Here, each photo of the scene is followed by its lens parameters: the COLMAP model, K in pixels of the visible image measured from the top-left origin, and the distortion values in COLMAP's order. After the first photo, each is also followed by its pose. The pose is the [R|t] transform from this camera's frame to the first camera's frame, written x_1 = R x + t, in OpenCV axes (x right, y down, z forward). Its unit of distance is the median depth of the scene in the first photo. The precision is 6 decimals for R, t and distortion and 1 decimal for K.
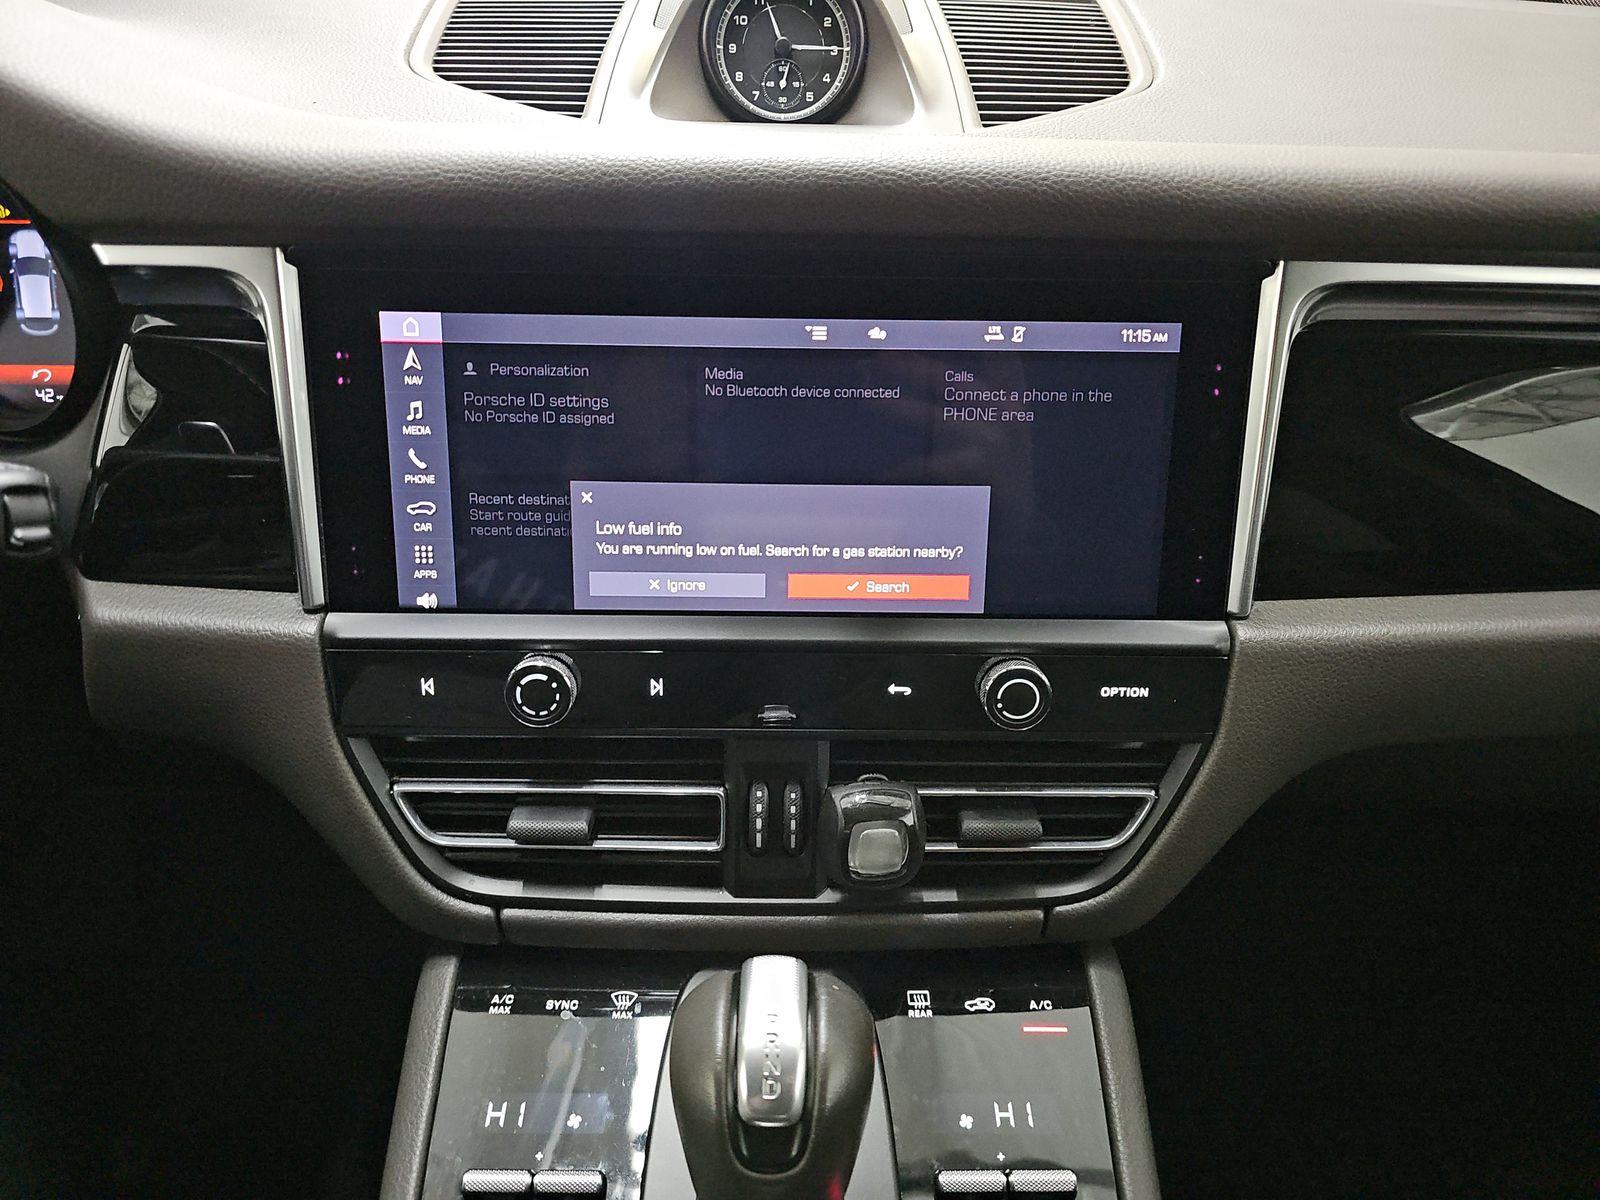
lens RADIAL K [[1083.1, 0, 802.0], [0, 1083.1, 597.4], [0, 0, 1]] dist [0.024574, -0.017773]
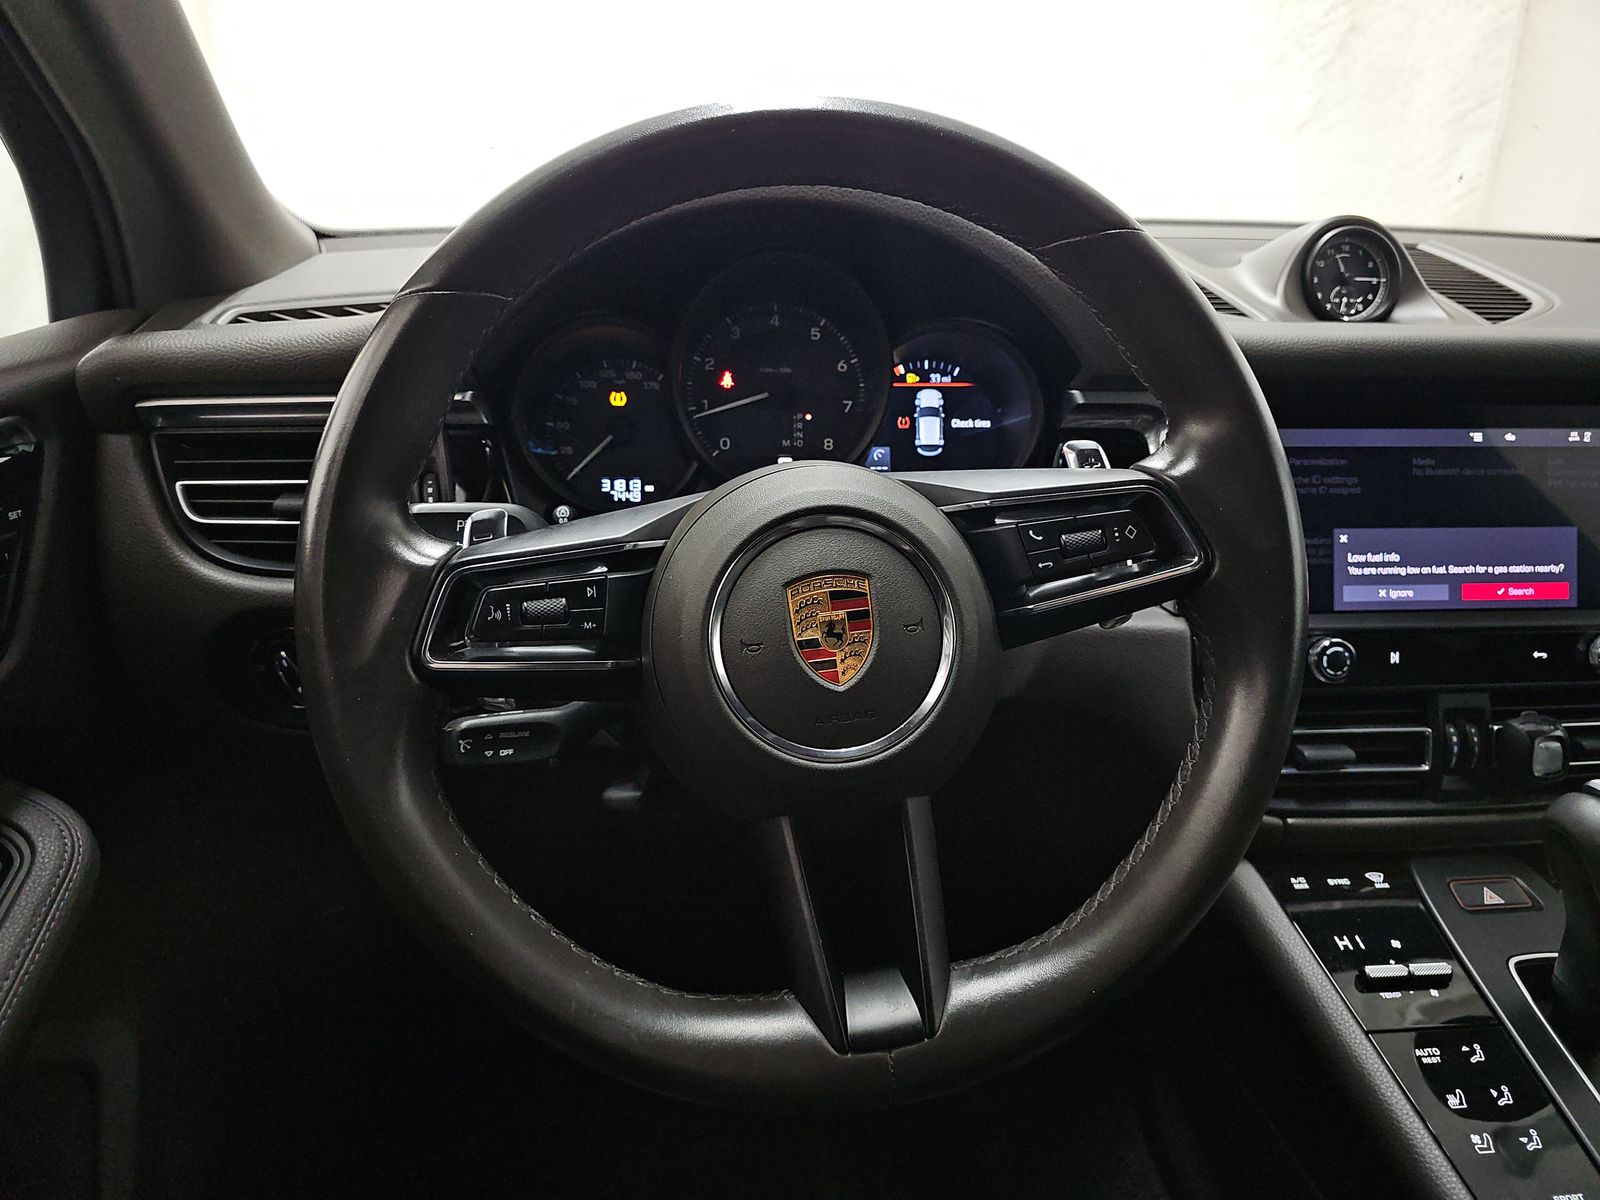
lens RADIAL K [[1083.1, 0, 805.0], [0, 1083.1, 569.5], [0, 0, 1]] dist [0.024574, -0.017773]
pose [[0.995264, -0.023862, 0.094239, -1.130281], [0.042276, 0.979179, -0.198546, 0.235454], [-0.087539, 0.201590, 0.975550, -0.485595]]
